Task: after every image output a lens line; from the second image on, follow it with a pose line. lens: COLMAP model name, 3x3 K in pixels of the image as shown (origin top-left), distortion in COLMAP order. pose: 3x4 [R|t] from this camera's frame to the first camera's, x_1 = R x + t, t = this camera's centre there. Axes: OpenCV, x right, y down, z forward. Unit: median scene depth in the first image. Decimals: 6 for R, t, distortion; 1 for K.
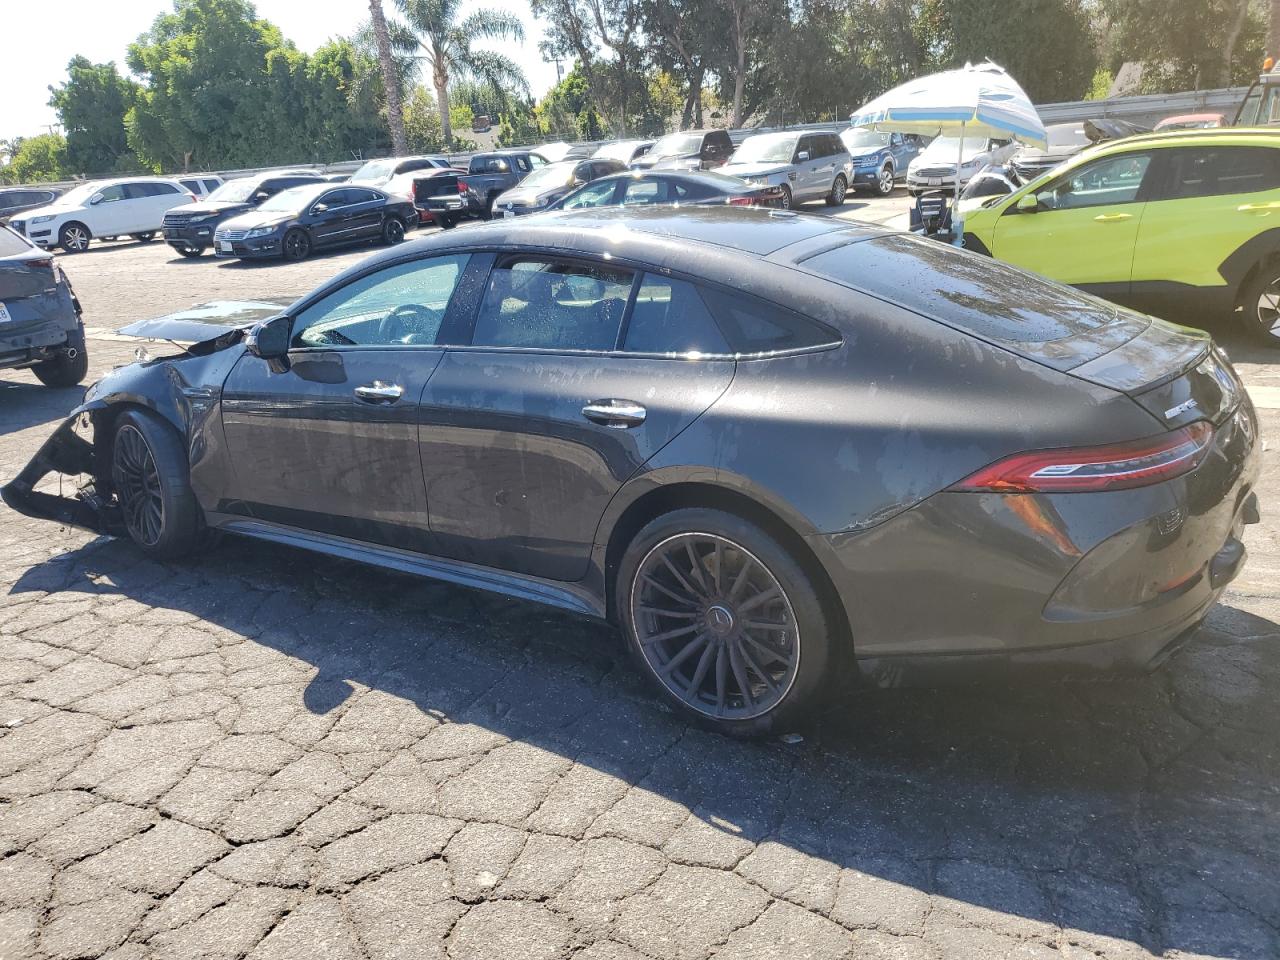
lens RADIAL K [[1001.6, 0, 632.6], [0, 1001.6, 484.9], [0, 0, 1]] dist [0.017141, -0.004060]
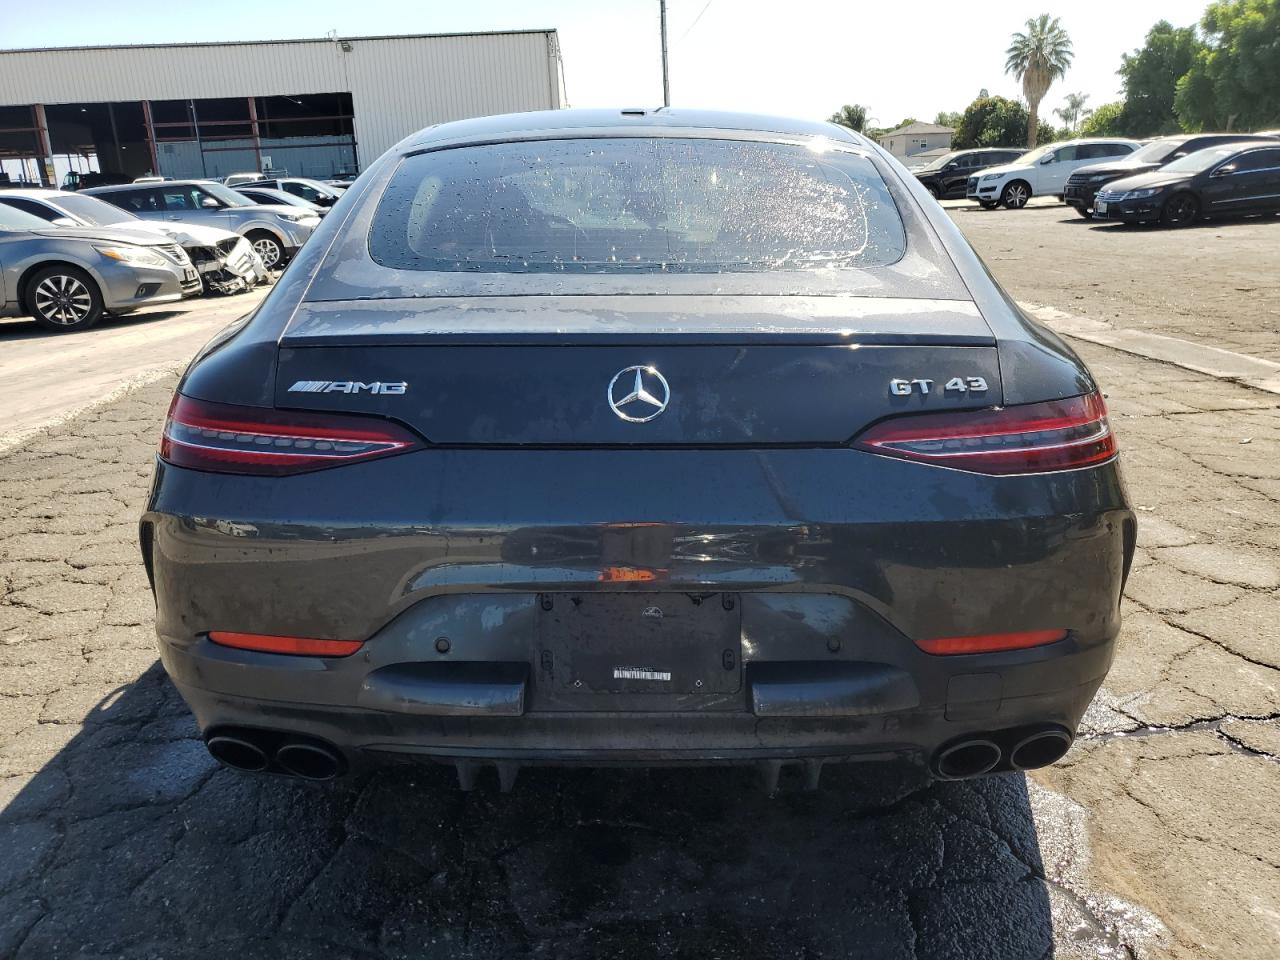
lens RADIAL K [[1001.6, 0, 638.3], [0, 1001.6, 467.9], [0, 0, 1]] dist [0.017141, -0.004060]
pose [[0.569880, 0.261839, -0.778895, 0.112552], [-0.253226, 0.957704, 0.136675, -0.015084], [0.781737, 0.119349, 0.612080, 0.078604]]
